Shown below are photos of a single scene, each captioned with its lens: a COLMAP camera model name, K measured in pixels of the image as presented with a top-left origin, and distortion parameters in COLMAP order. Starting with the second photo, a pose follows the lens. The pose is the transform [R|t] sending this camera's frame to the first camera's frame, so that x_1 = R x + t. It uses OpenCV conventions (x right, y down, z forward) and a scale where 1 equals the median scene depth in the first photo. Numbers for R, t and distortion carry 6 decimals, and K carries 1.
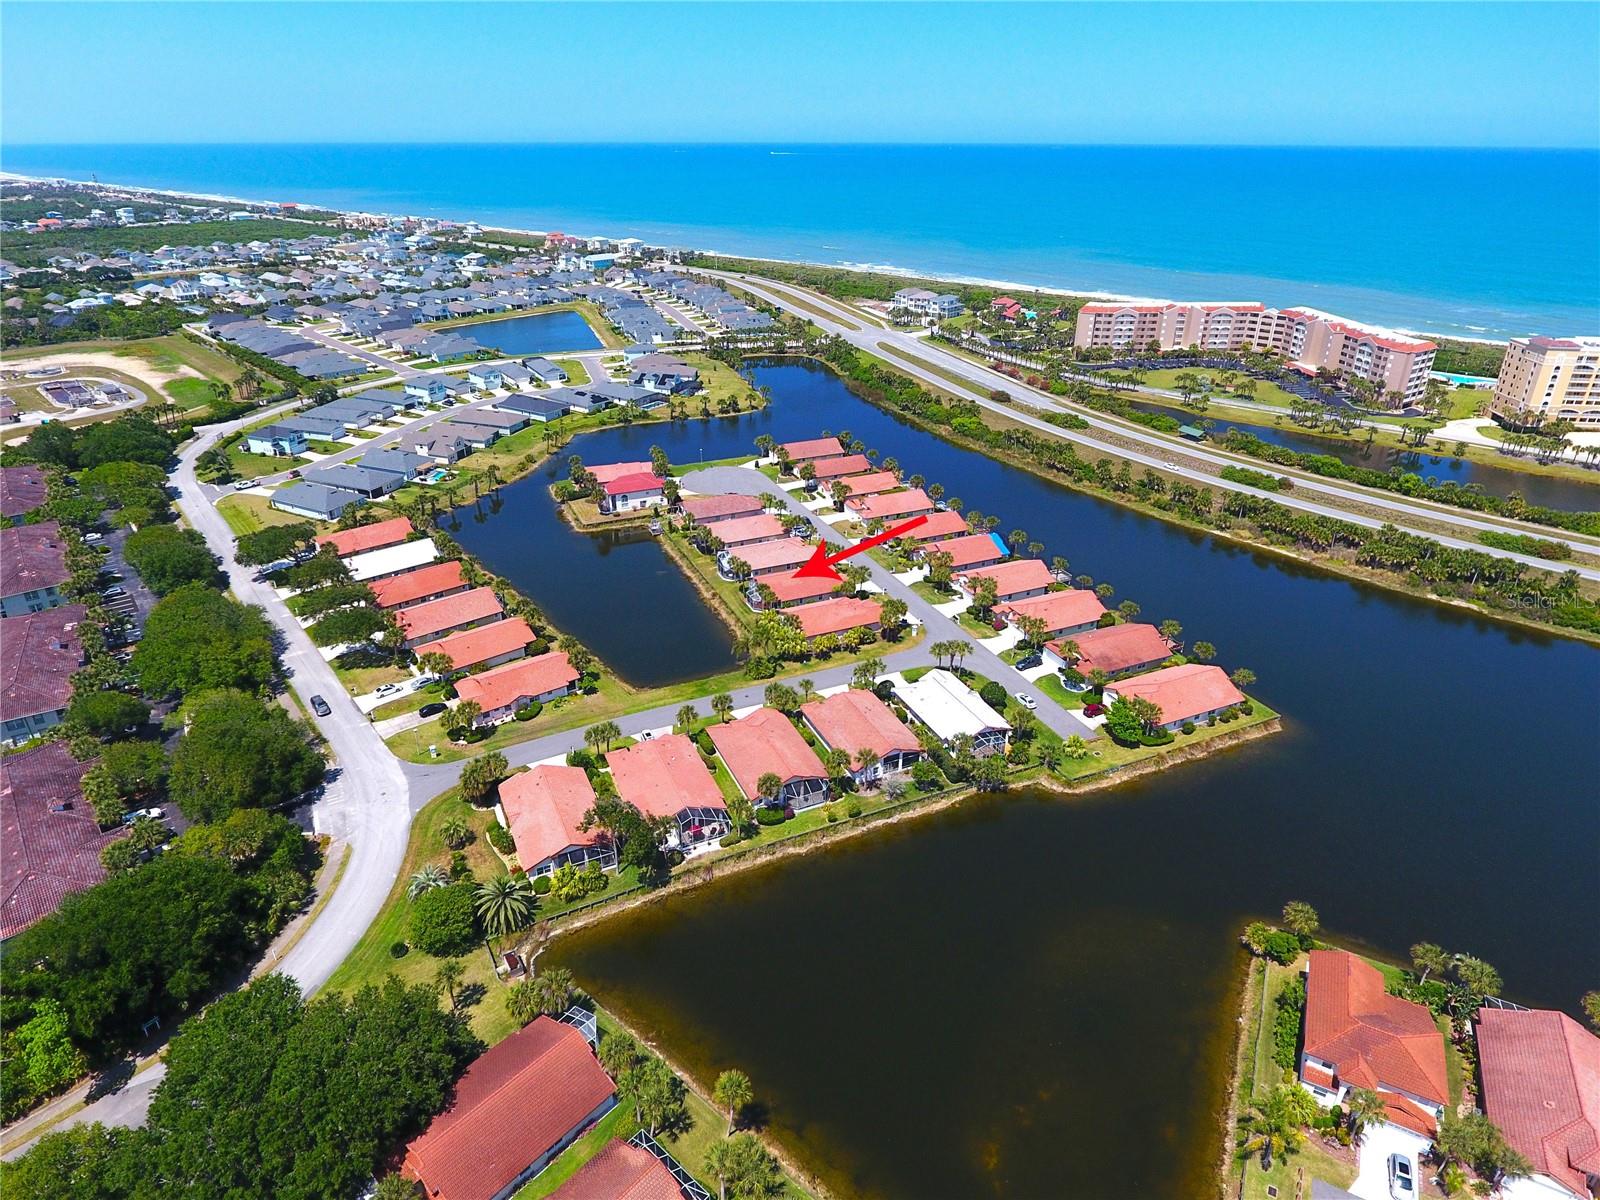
lens RADIAL K [[940.5, 0, 783.6], [0, 940.5, 568.2], [0, 0, 1]] dist [-0.004561, -0.001889]
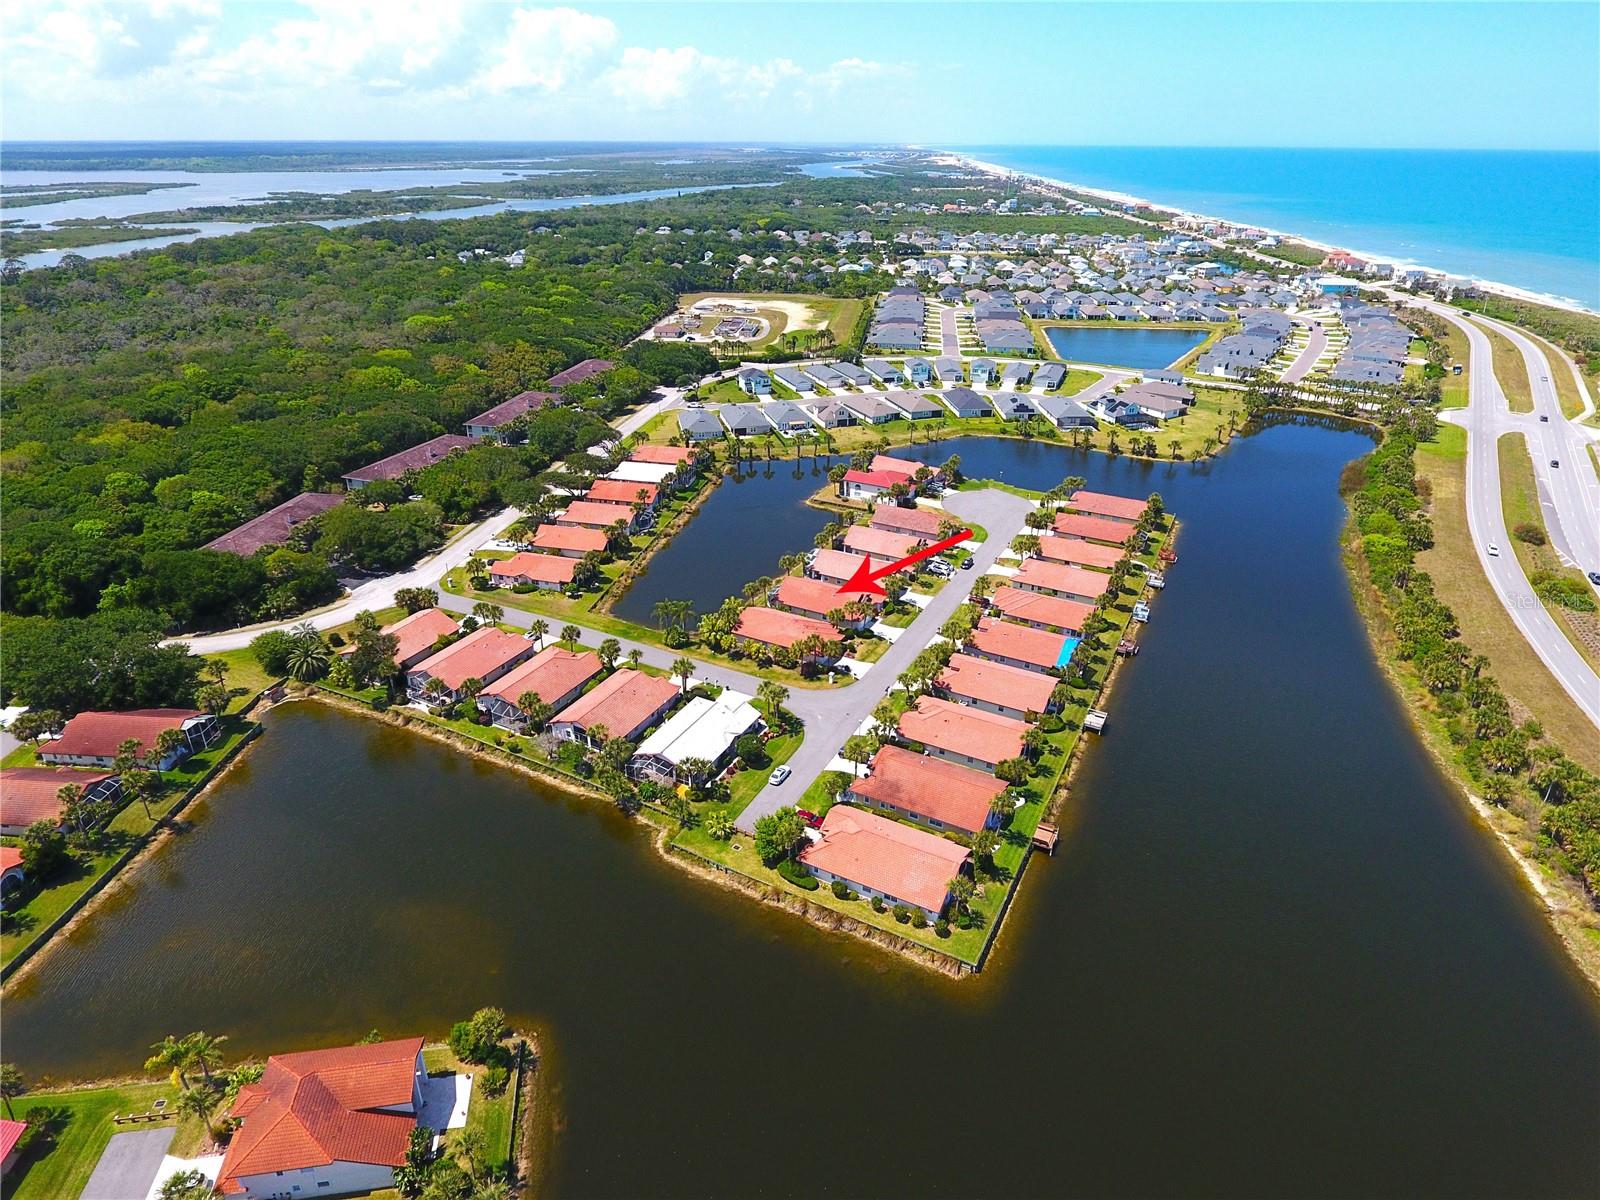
lens RADIAL K [[940.5, 0, 783.6], [0, 940.5, 568.2], [0, 0, 1]] dist [-0.004561, -0.001889]
pose [[0.615343, 0.328607, -0.716499, 0.447609], [-0.331422, 0.932572, 0.143072, -0.091157], [0.715201, 0.149425, 0.682759, 0.197575]]
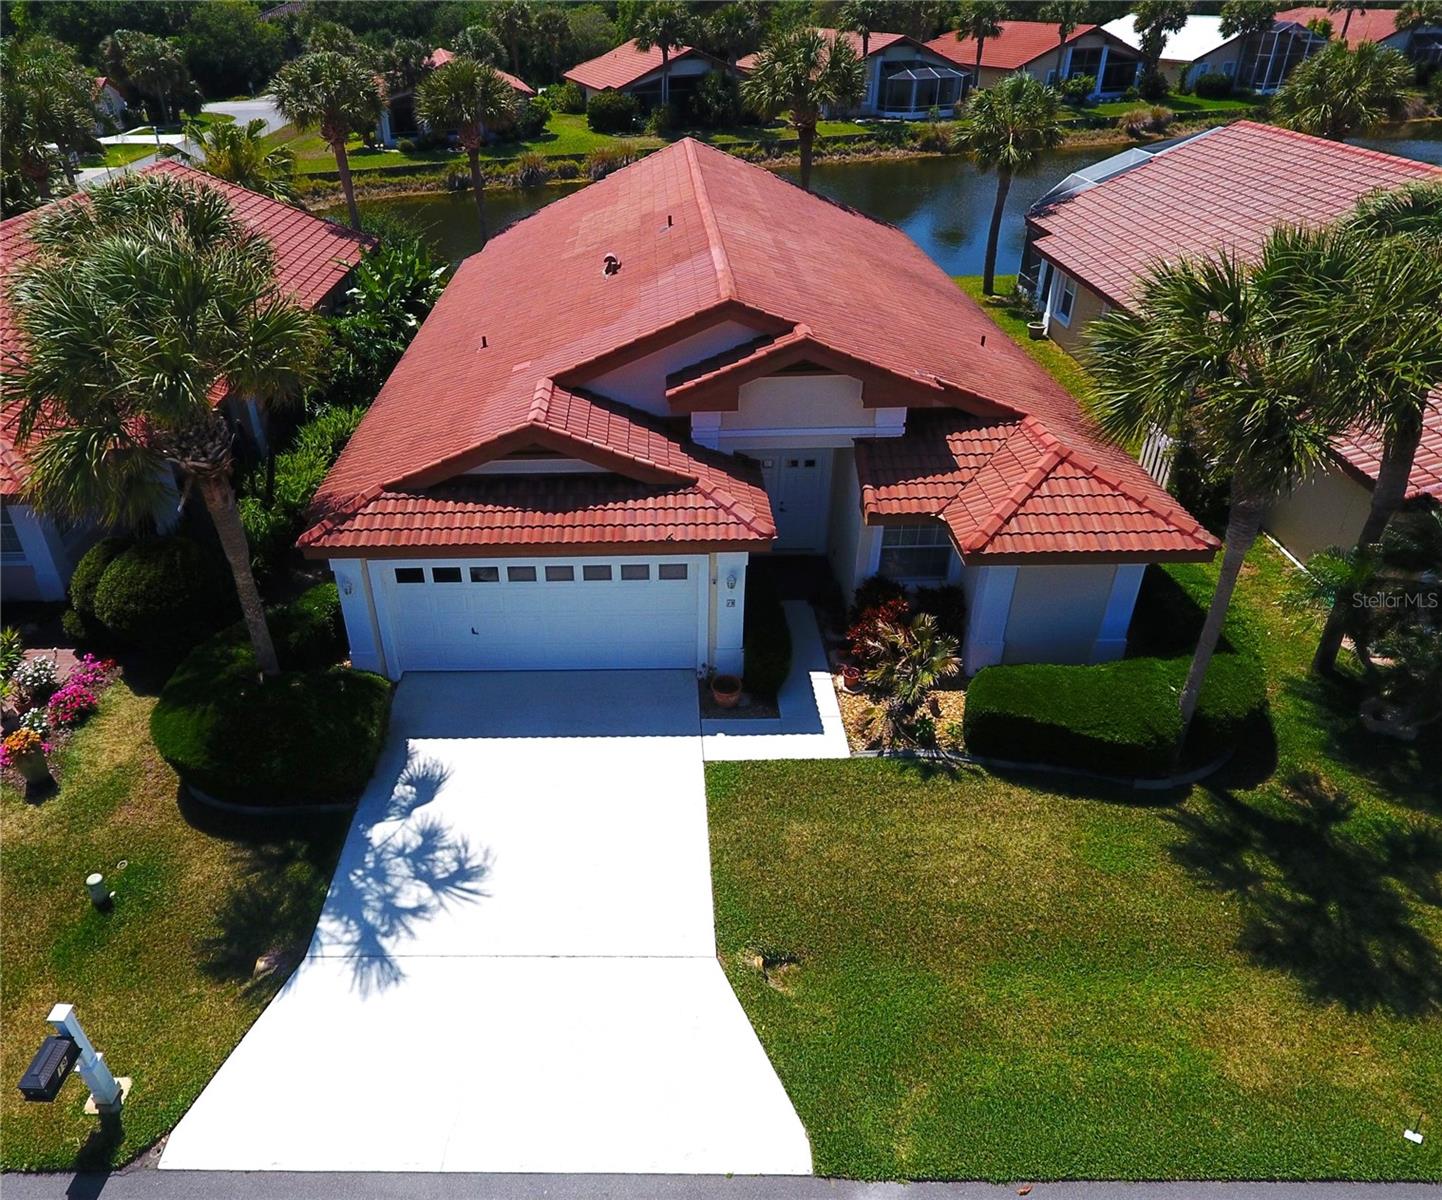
lens RADIAL K [[992.4, 0, 622.7], [0, 992.4, 560.0], [0, 0, 1]] dist [-0.009761, 0.000049]
pose [[-0.417488, 0.468618, -0.778525, 0.080857], [-0.352693, 0.706027, 0.614112, -0.021706], [0.837443, 0.530965, -0.129480, 0.676942]]
